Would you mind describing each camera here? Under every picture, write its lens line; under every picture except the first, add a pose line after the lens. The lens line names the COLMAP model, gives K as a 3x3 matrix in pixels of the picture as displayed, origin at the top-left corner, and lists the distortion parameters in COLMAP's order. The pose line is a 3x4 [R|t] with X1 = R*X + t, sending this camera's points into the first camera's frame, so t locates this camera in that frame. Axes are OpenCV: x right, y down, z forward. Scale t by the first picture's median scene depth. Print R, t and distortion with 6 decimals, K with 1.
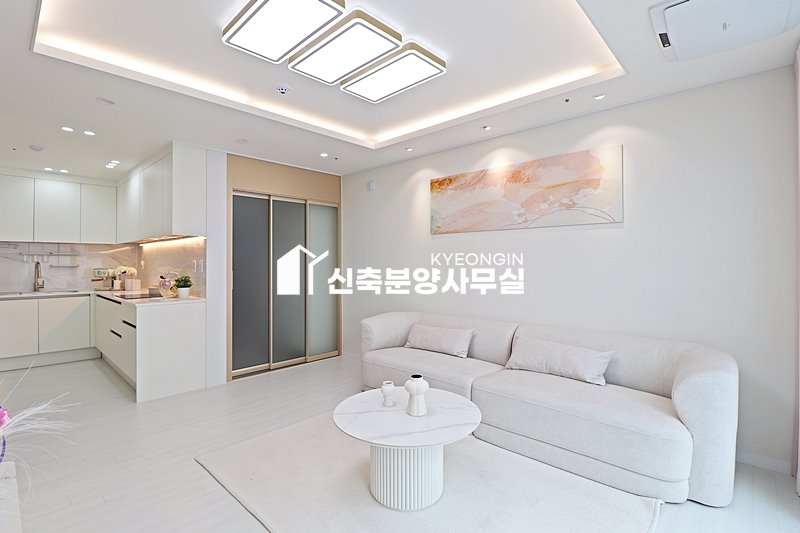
lens RADIAL K [[380.1, 0, 398.8], [0, 380.1, 259.1], [0, 0, 1]] dist [-0.000762, -0.001453]
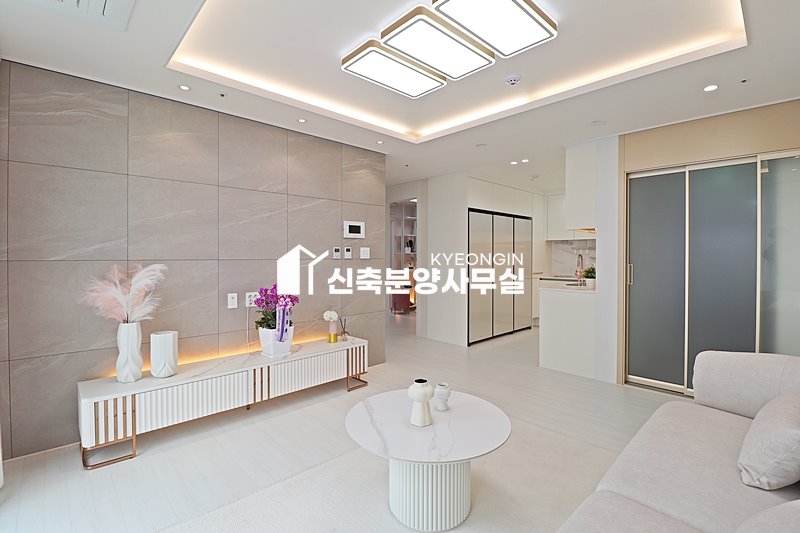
lens RADIAL K [[371.5, 0, 400.0], [0, 371.5, 258.5], [0, 0, 1]] dist [-0.000767, -0.010627]
pose [[-0.056565, 0.009416, -0.998355, 0.488410], [0.006610, 0.999937, 0.009056, 0.007366], [0.998377, -0.006087, -0.056623, 0.536058]]
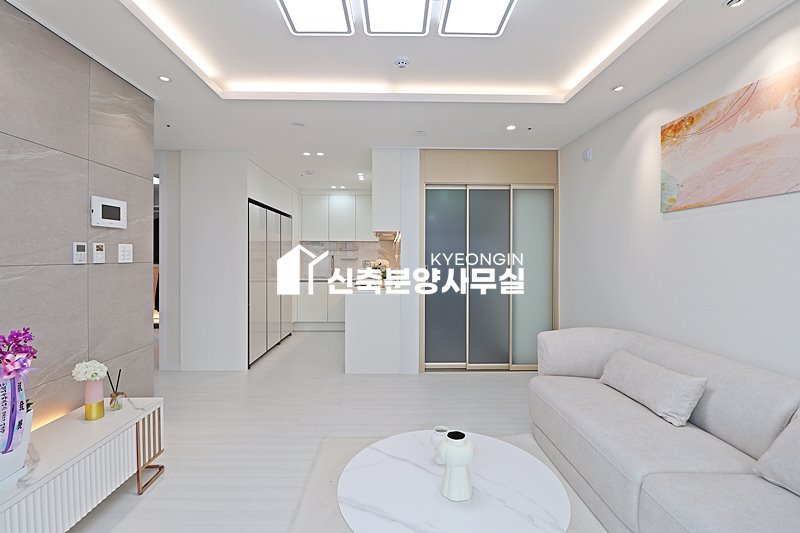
lens RADIAL K [[371.5, 0, 400.0], [0, 371.5, 258.5], [0, 0, 1]] dist [-0.000767, -0.010627]
pose [[0.705404, 0.008159, -0.708759, 0.223995], [0.001470, 0.999915, 0.012974, 0.002170], [0.708804, -0.010194, 0.705332, 0.266012]]
